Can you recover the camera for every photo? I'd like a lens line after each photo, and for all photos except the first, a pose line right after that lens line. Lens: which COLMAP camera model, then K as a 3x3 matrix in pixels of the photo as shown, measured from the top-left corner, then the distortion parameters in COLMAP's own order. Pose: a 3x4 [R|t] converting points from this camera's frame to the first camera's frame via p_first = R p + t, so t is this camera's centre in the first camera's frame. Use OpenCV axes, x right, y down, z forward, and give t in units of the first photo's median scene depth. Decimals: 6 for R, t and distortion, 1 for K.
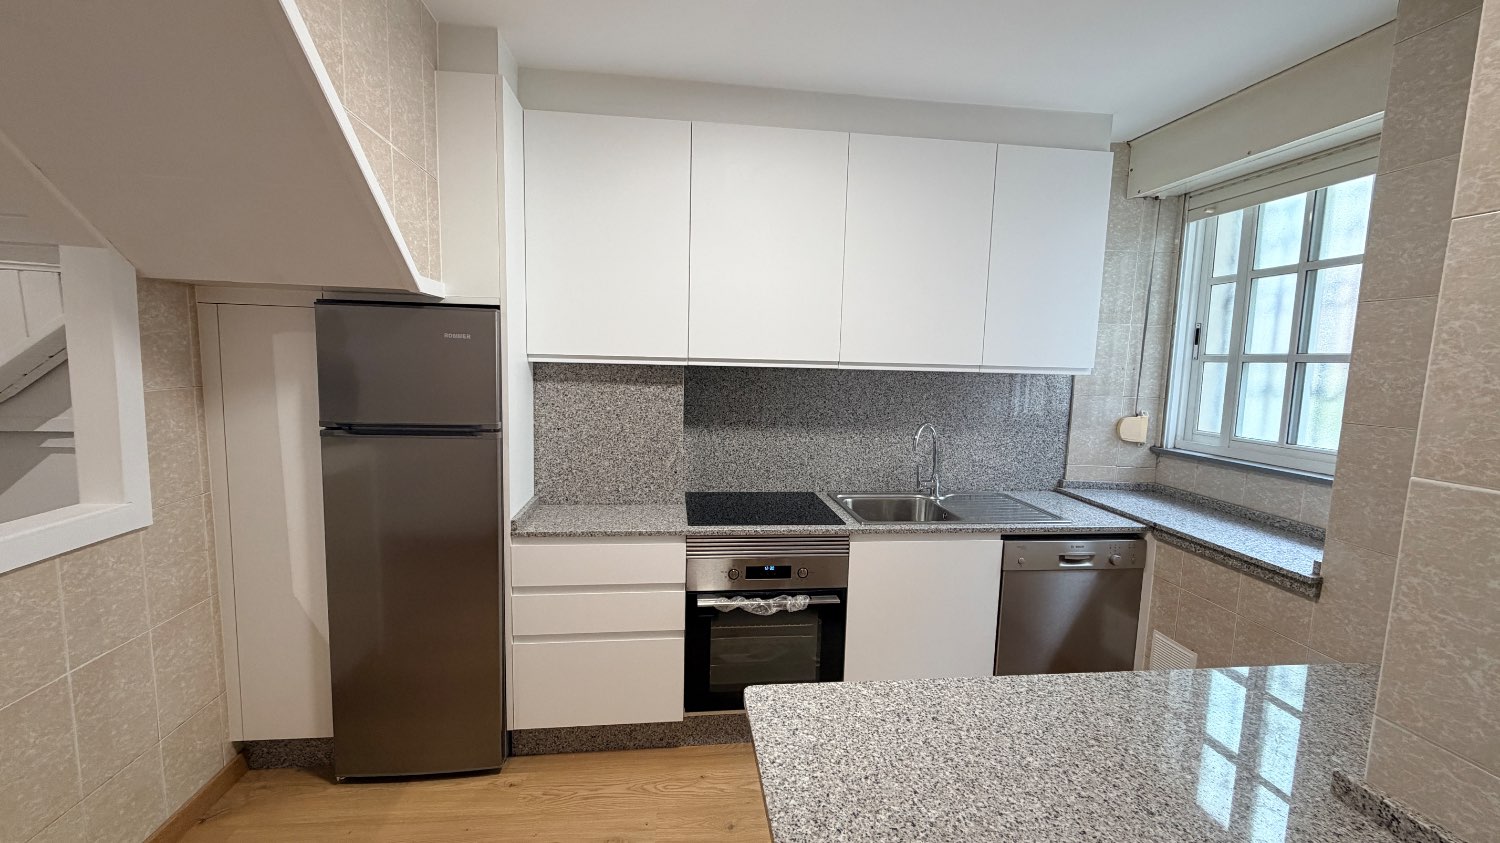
lens RADIAL K [[595.0, 0, 751.0], [0, 595.0, 421.5], [0, 0, 1]] dist [0.000219, 0.000522]
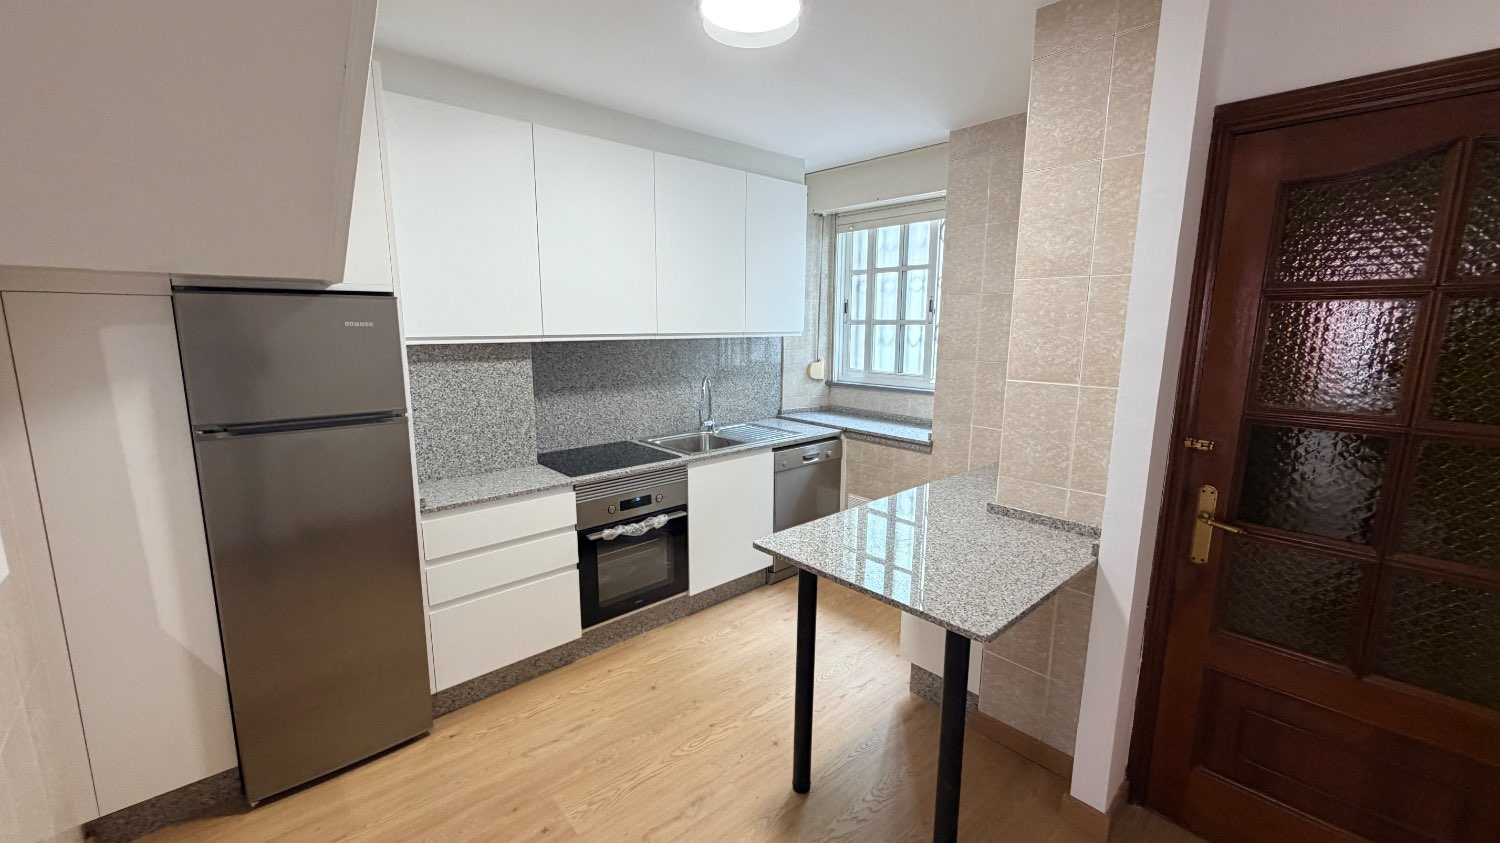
lens RADIAL K [[595.0, 0, 747.1], [0, 595.0, 421.7], [0, 0, 1]] dist [0.000219, 0.000522]
pose [[0.815501, -0.118952, 0.566400, -0.461308], [0.077978, 0.992310, 0.096126, -0.021909], [-0.573478, -0.034225, 0.818506, -0.166721]]
